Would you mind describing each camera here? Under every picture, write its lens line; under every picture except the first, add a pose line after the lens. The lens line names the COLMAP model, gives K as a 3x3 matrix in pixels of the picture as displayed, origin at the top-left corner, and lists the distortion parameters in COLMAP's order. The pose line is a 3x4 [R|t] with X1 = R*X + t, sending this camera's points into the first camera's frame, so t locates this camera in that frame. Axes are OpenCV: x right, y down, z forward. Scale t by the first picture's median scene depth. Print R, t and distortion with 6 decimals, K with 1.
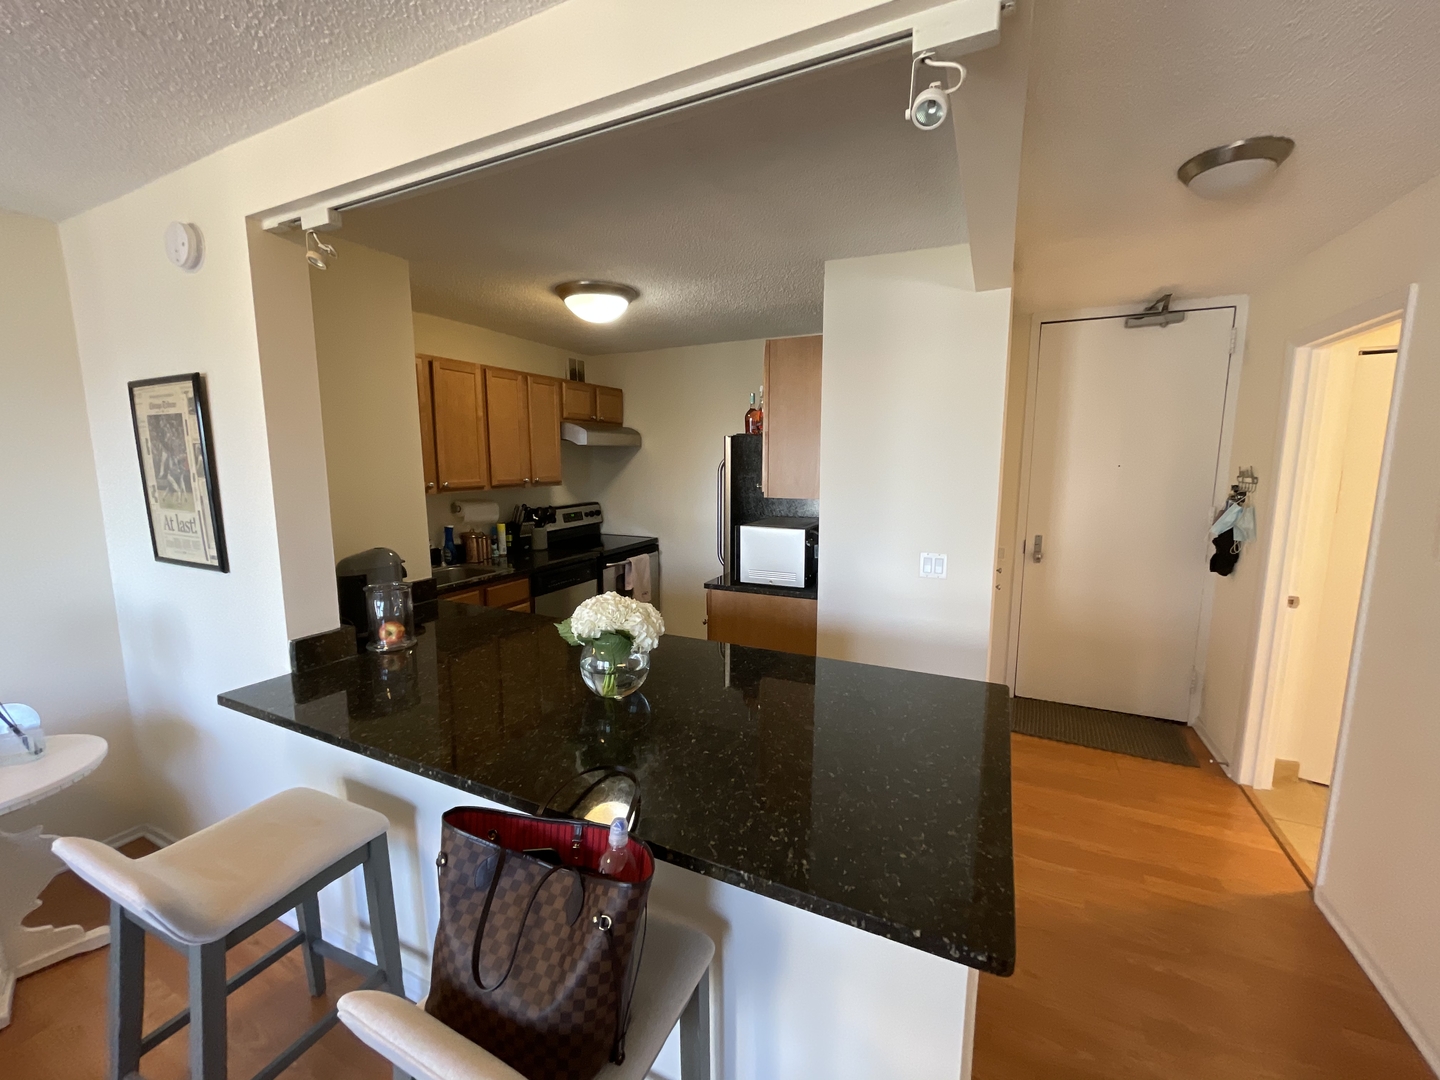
lens RADIAL K [[582.5, 0, 720.0], [0, 582.5, 540.0], [0, 0, 1]] dist [-0.002216, -0.000251]
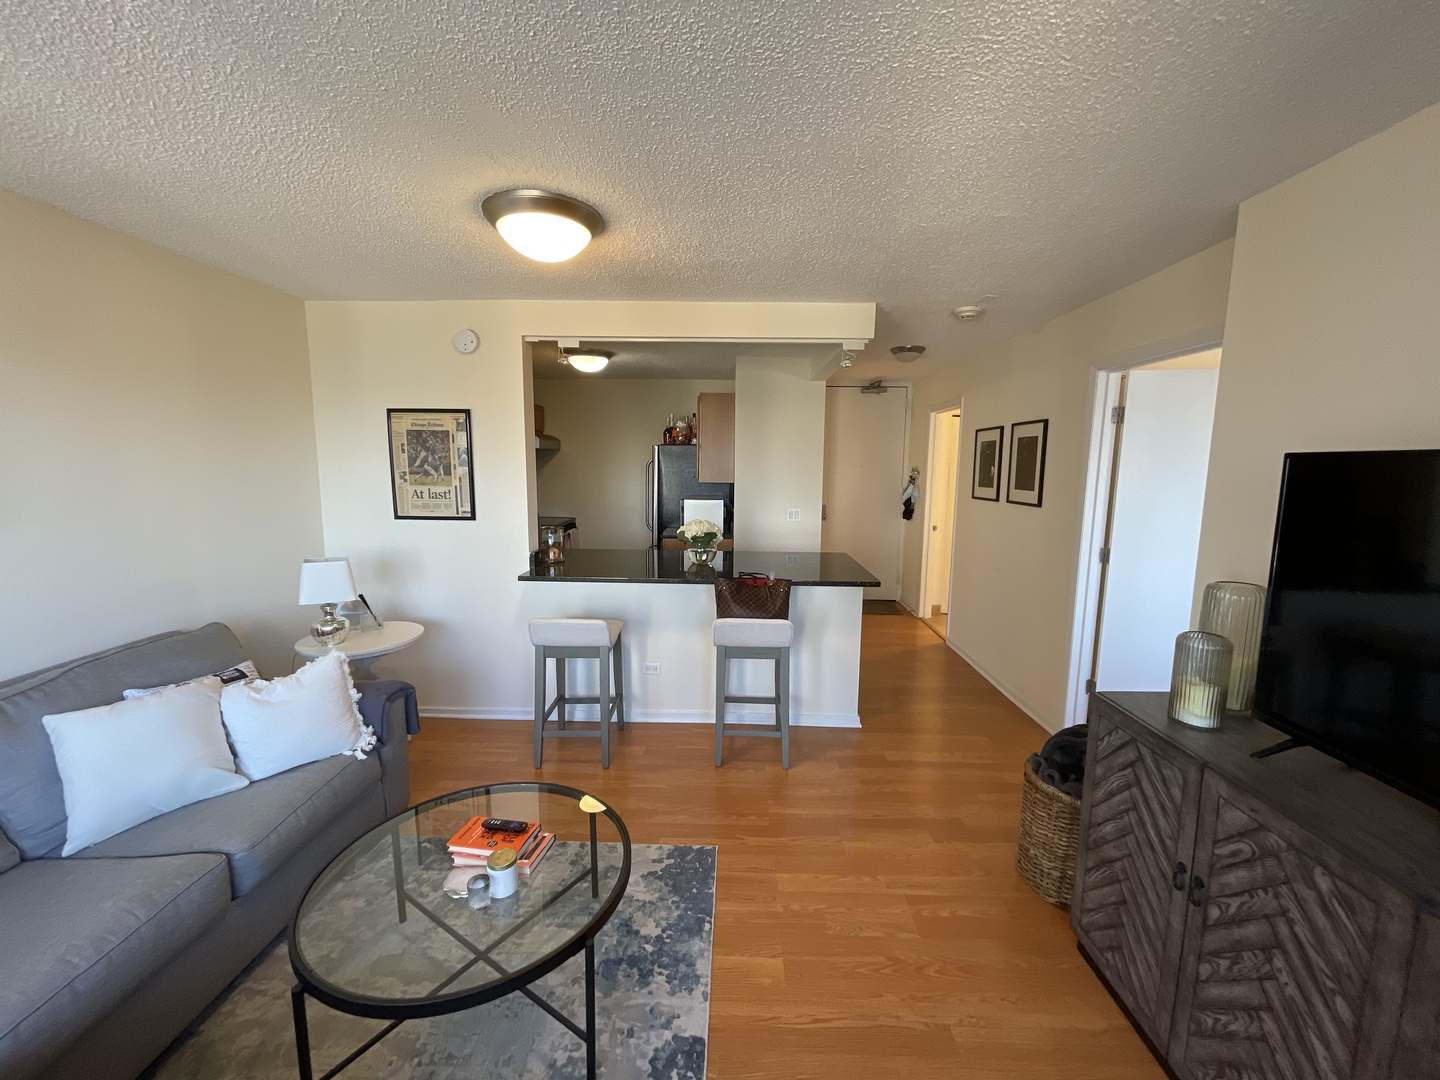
lens RADIAL K [[582.5, 0, 720.0], [0, 582.5, 540.0], [0, 0, 1]] dist [-0.002216, -0.000251]
pose [[0.913170, -0.044477, 0.405146, -0.418932], [0.046016, 0.998923, 0.005945, 0.066395], [-0.404974, 0.013214, 0.914233, -0.441399]]
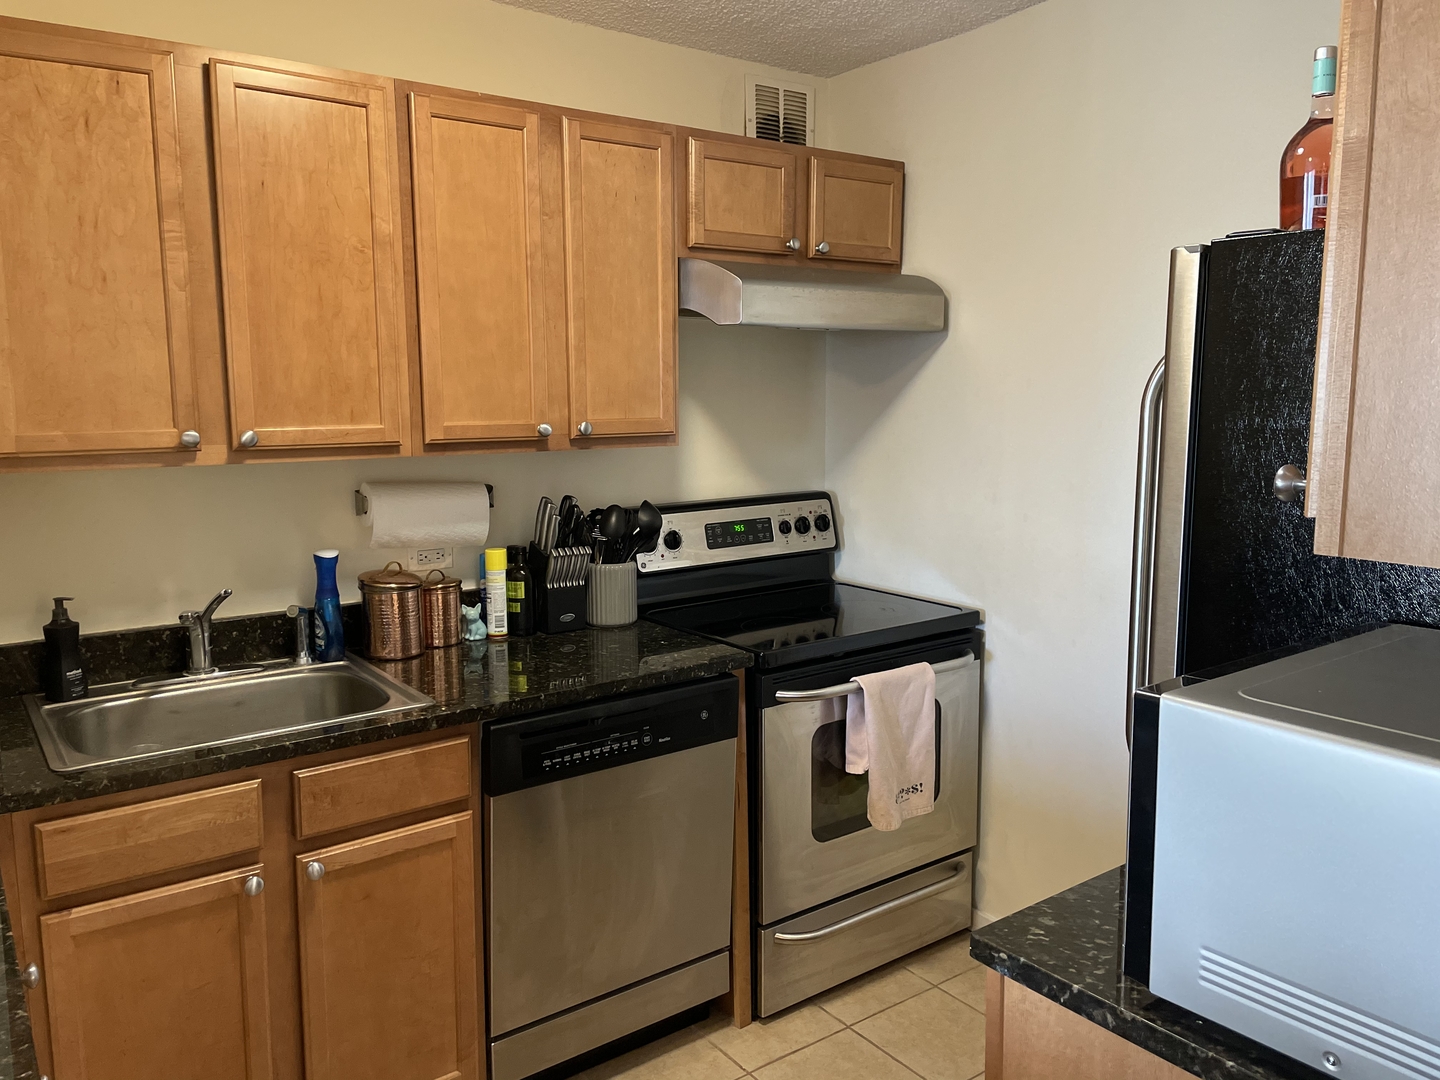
lens RADIAL K [[1084.3, 0, 699.4], [0, 1084.3, 534.2], [0, 0, 1]] dist [0.018160, -0.000930]
pose [[0.874167, 0.060747, -0.481811, 0.052824], [-0.063365, 0.997931, 0.010855, -0.051790], [0.481474, 0.021041, 0.876208, 0.474036]]
